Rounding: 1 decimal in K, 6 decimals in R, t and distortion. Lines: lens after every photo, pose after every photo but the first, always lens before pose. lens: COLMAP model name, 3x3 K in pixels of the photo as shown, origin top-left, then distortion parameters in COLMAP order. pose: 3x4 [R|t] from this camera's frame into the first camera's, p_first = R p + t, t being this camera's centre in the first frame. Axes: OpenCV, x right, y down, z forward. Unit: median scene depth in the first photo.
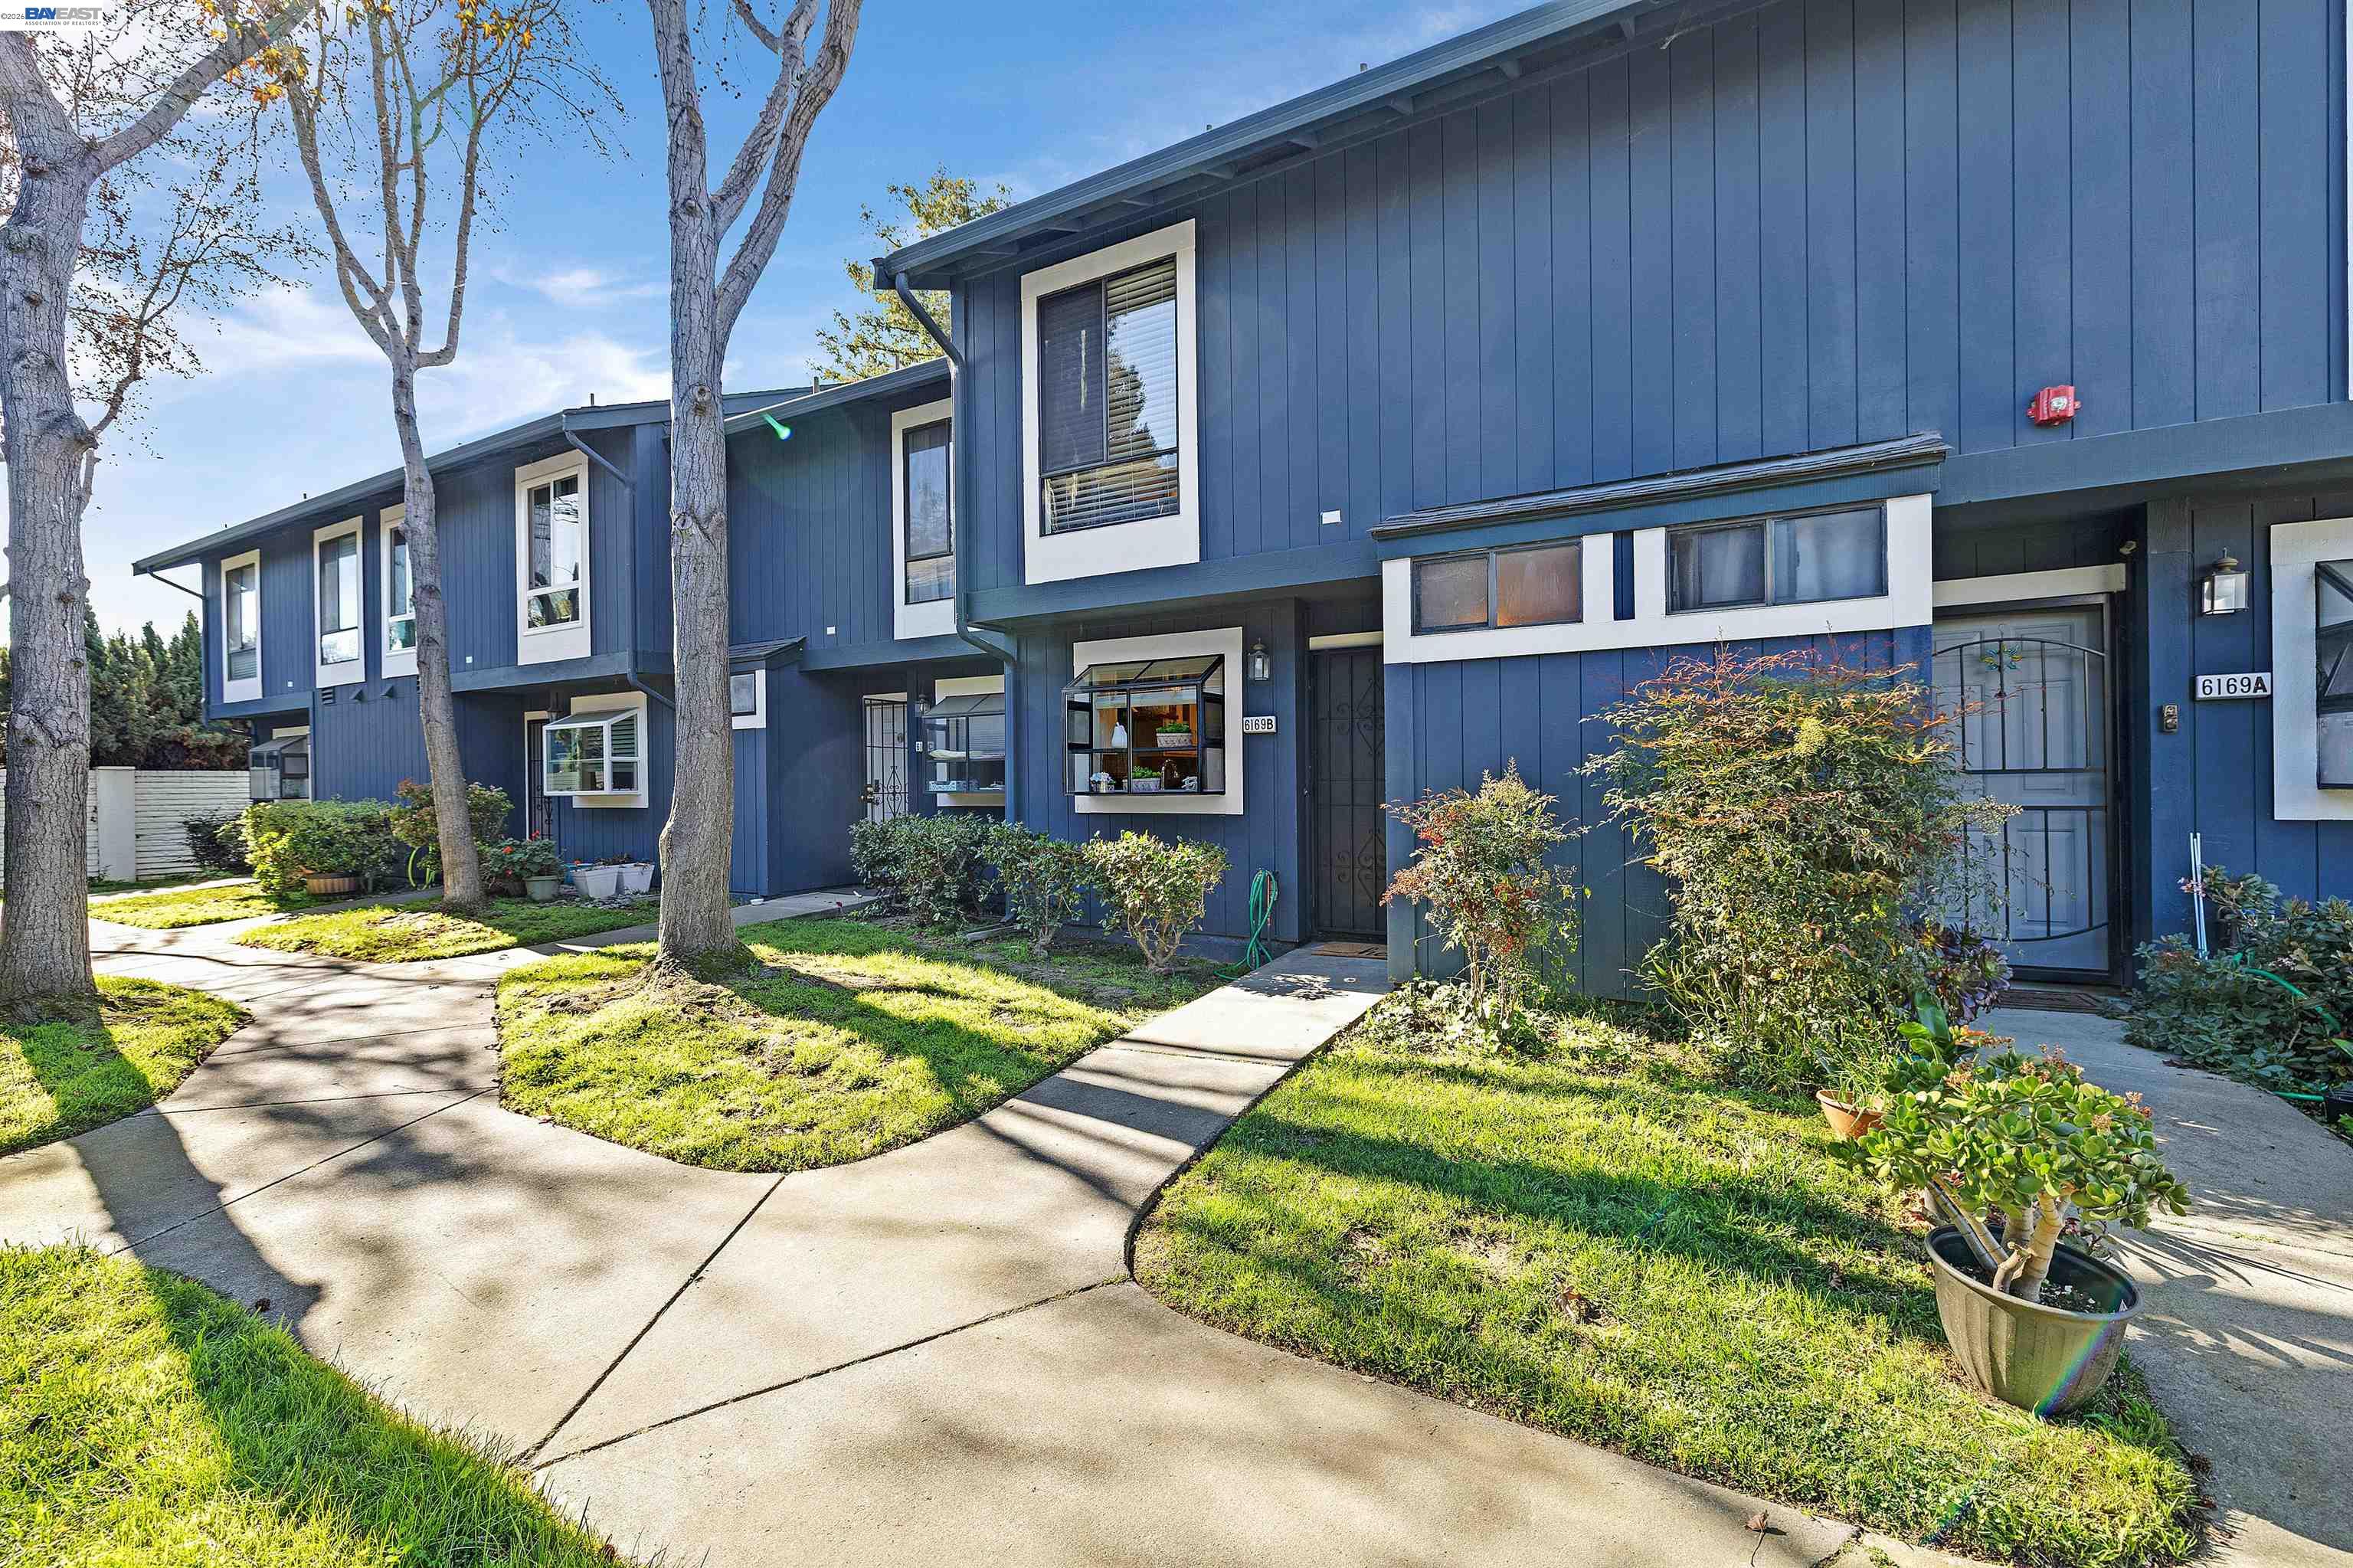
lens RADIAL K [[966.4, 0, 1187.8], [0, 966.4, 785.3], [0, 0, 1]] dist [-0.000137, -0.000547]
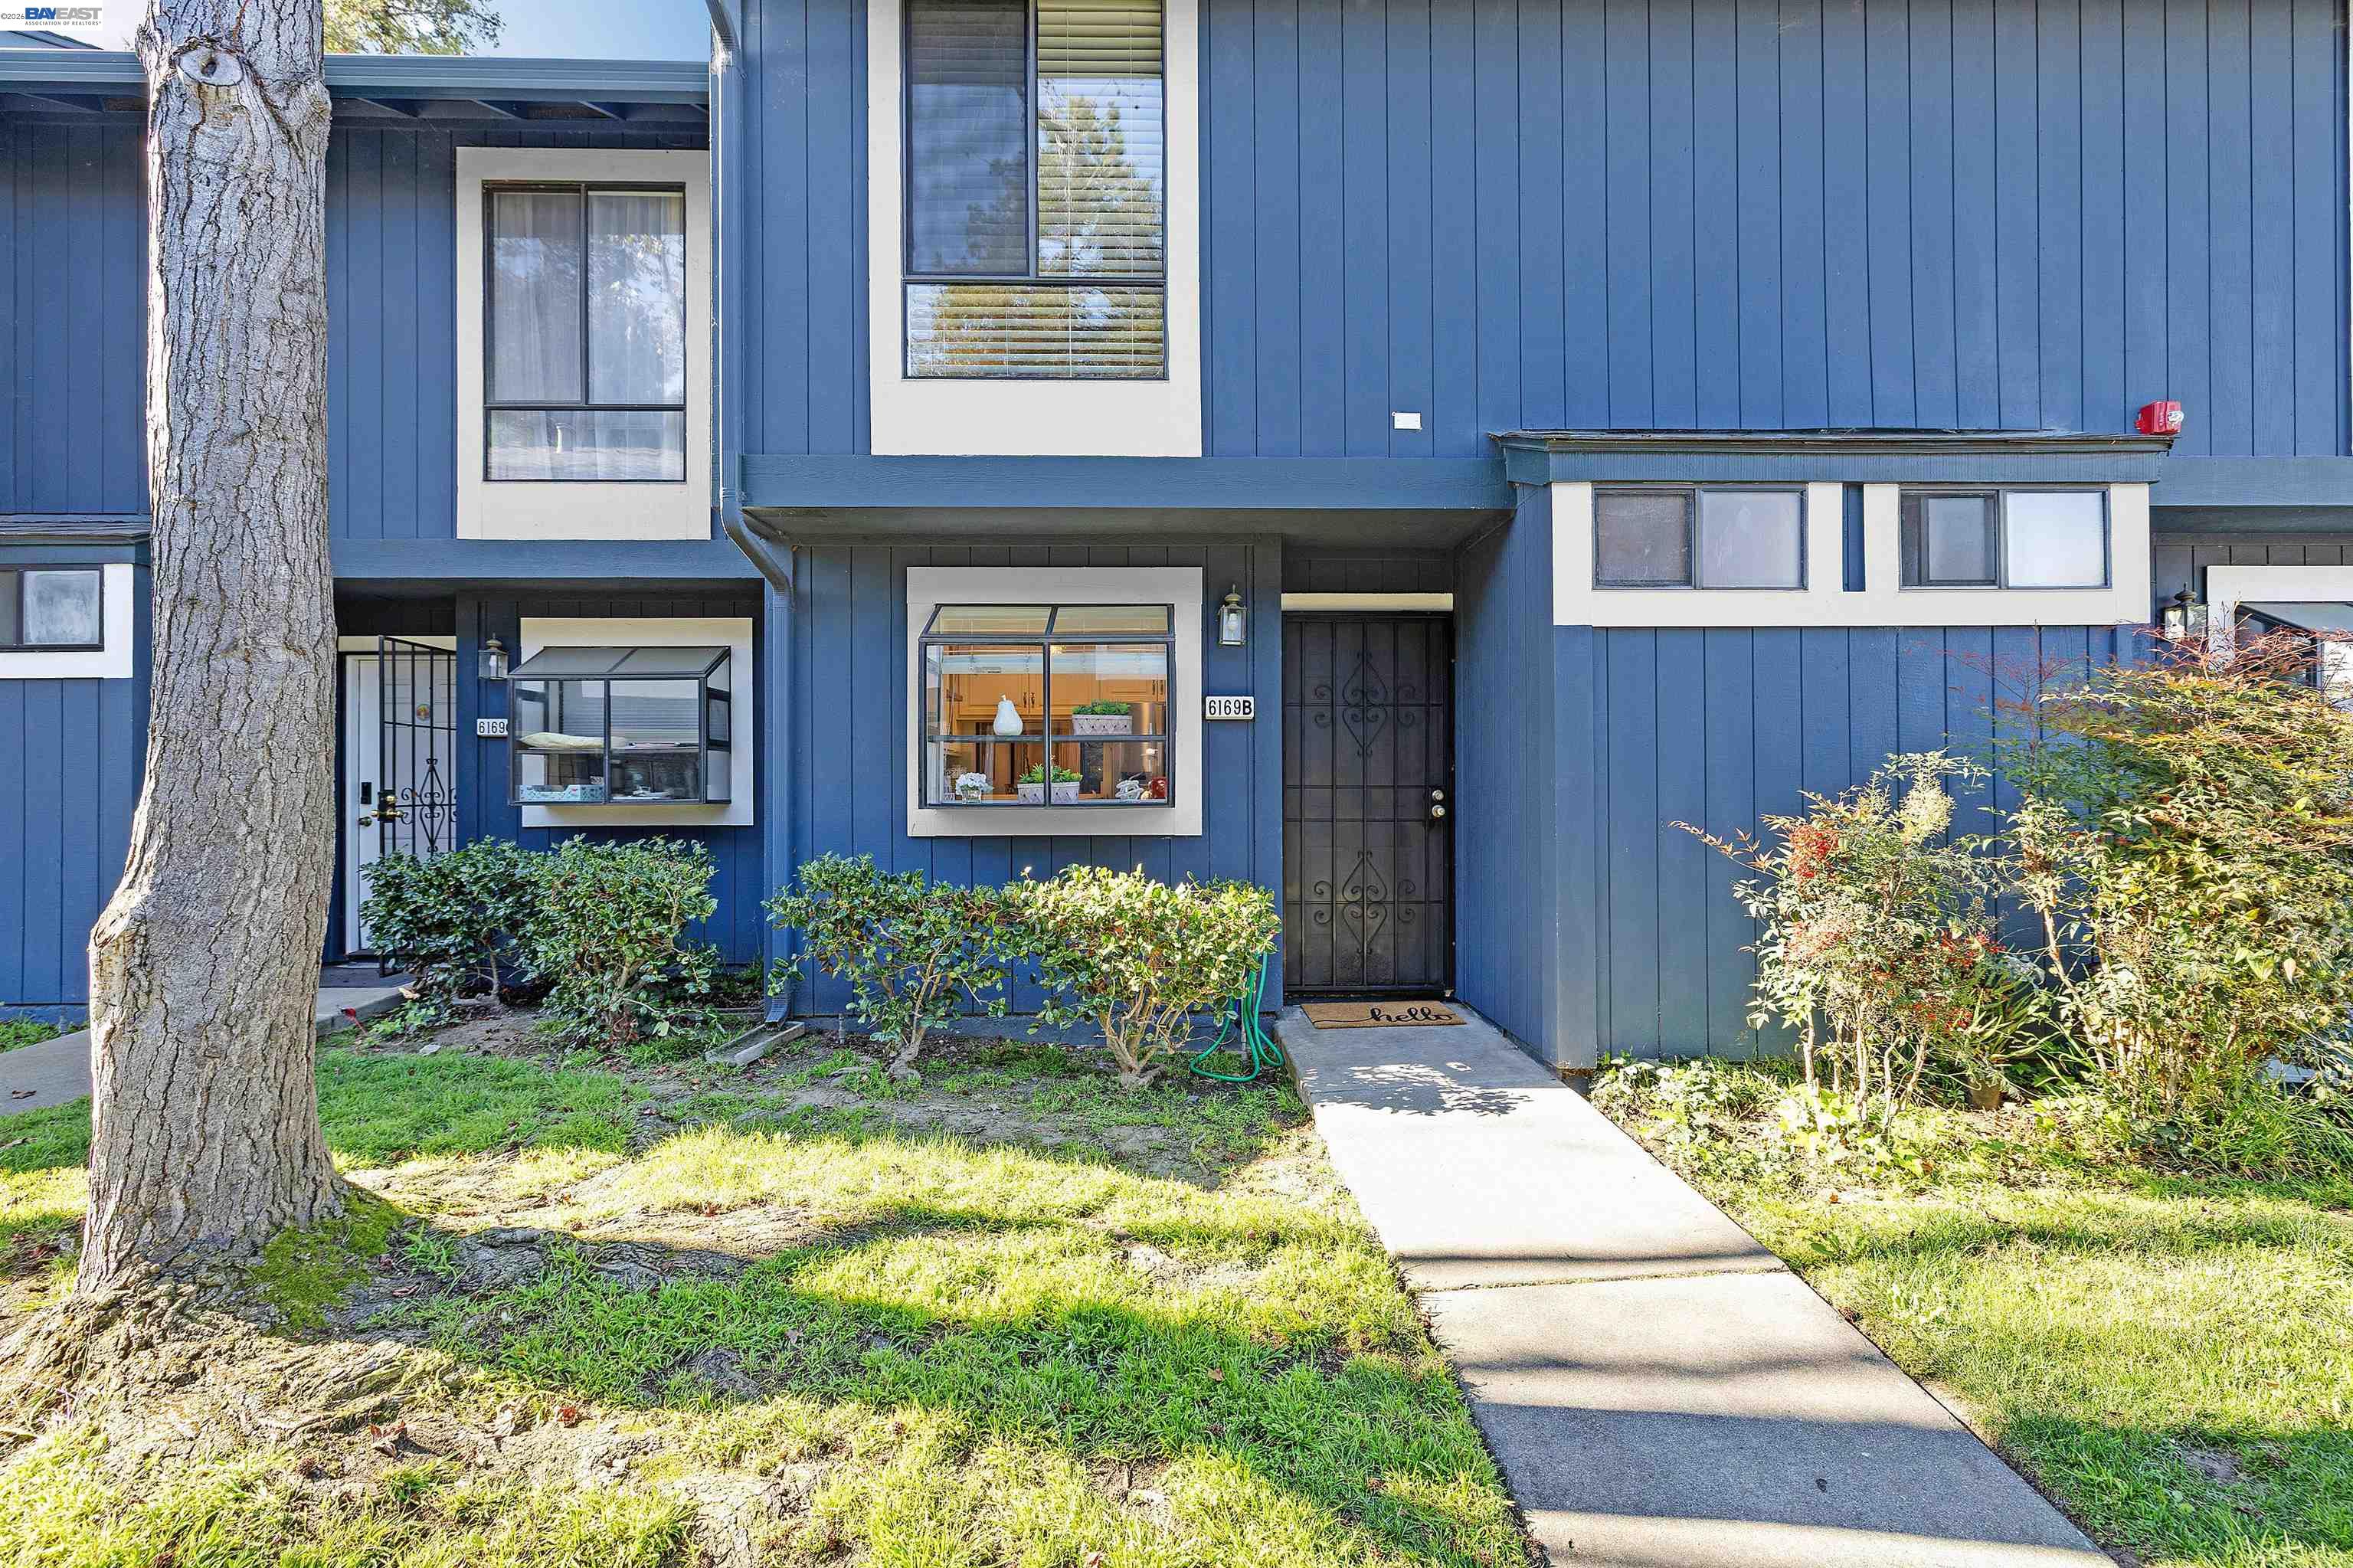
lens RADIAL K [[966.4, 0, 1181.3], [0, 966.4, 785.3], [0, 0, 1]] dist [-0.000137, -0.000547]
pose [[0.865075, 0.008009, 0.501579, -0.331152], [-0.002963, 0.999937, -0.010857, 0.001774], [-0.501635, 0.007906, 0.865043, 0.433716]]
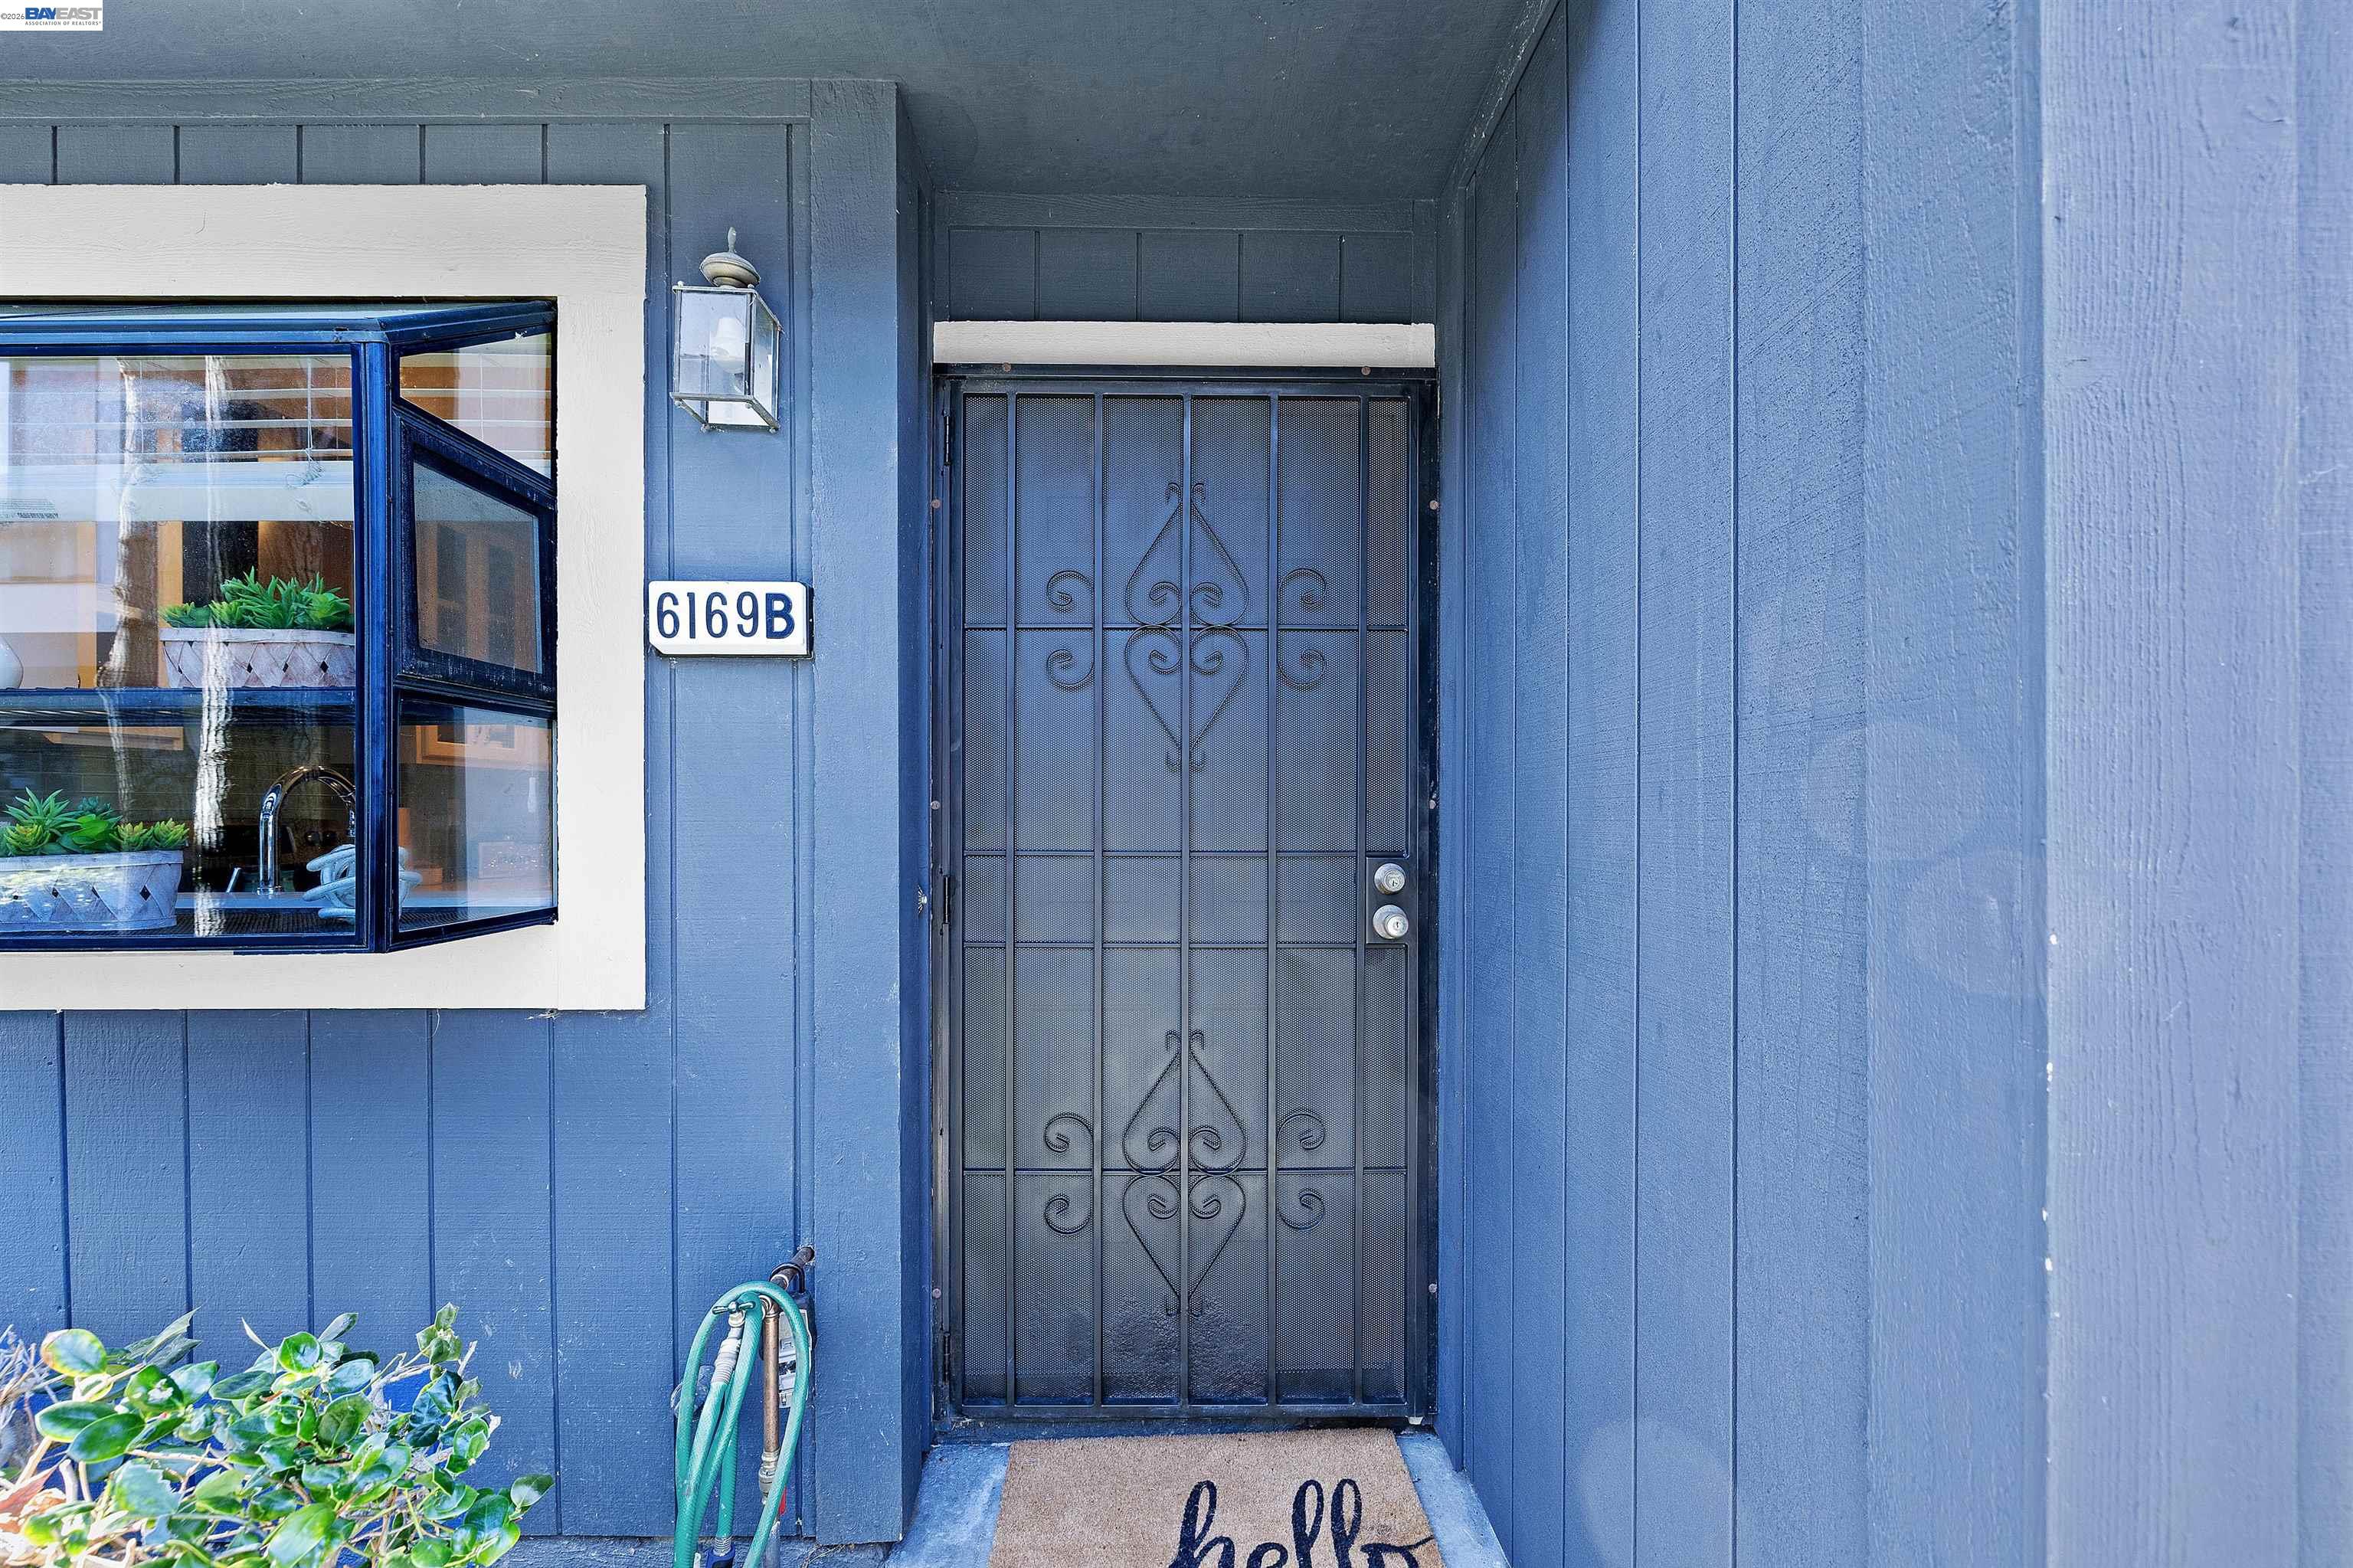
lens RADIAL K [[966.4, 0, 1177.9], [0, 966.4, 798.8], [0, 0, 1]] dist [-0.000137, -0.000547]
pose [[0.880788, 0.012350, 0.473349, 0.063833], [-0.007921, 0.999904, -0.011348, -0.019306], [-0.473444, 0.006246, 0.880802, 0.797355]]
